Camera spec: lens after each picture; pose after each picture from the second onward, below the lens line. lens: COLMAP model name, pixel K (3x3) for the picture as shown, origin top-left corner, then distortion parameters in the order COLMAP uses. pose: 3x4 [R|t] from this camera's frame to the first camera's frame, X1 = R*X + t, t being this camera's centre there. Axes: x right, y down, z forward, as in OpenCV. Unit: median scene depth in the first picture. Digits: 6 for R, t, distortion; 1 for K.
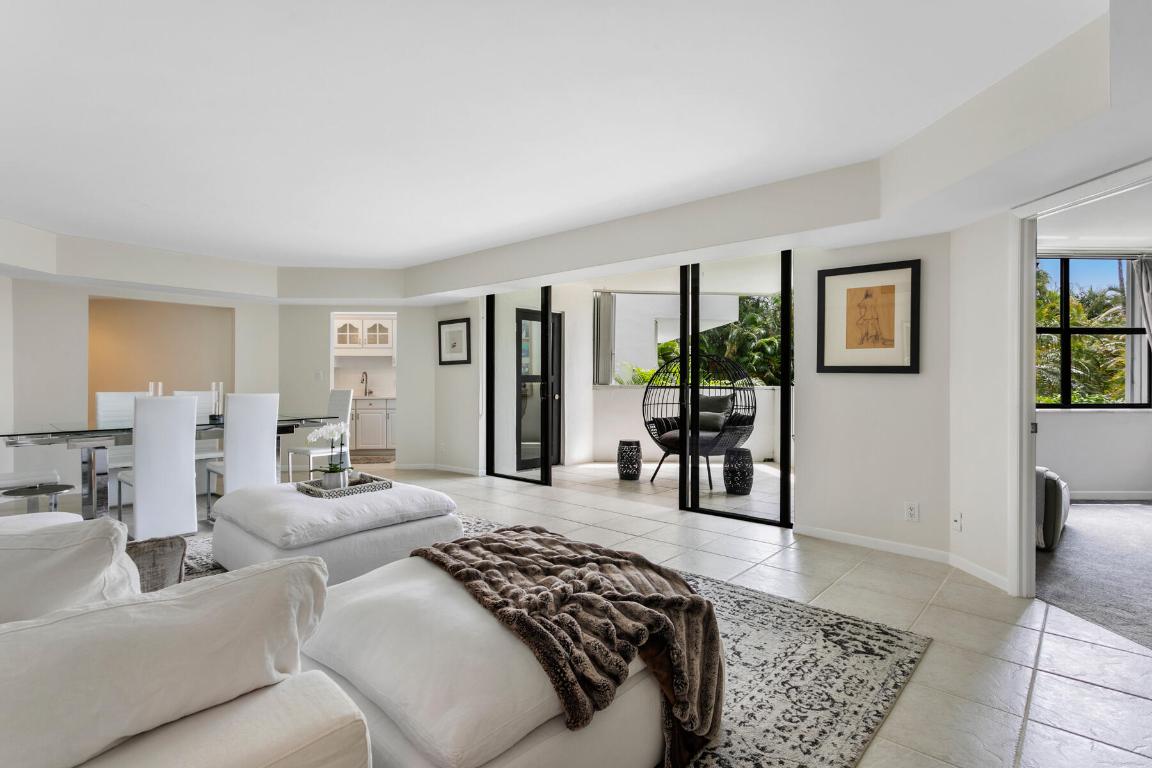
lens RADIAL K [[557.1, 0, 576.0], [0, 557.1, 384.0], [0, 0, 1]] dist [0.000310, 0.000204]
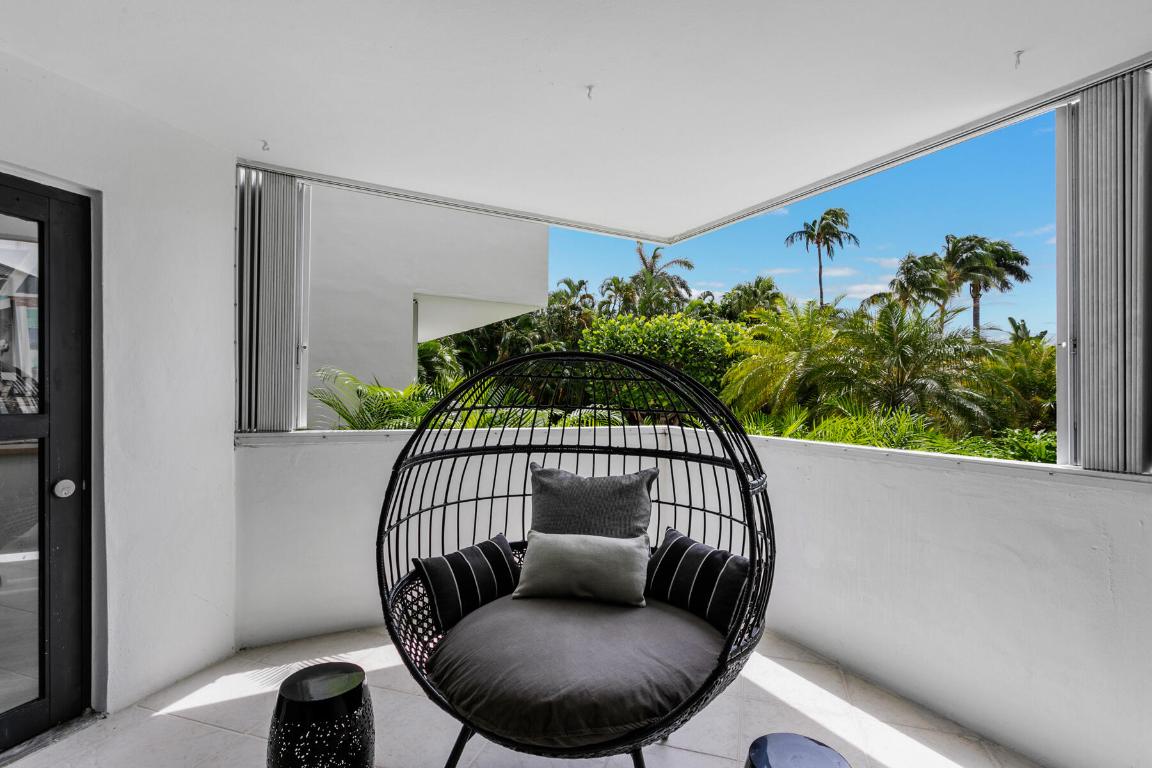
lens RADIAL K [[557.1, 0, 576.0], [0, 557.1, 384.0], [0, 0, 1]] dist [0.000310, 0.000204]
pose [[0.907653, 0.012637, 0.419531, 0.082422], [-0.007987, 0.999886, -0.012837, -0.028967], [-0.419645, 0.008301, 0.907650, 0.634897]]
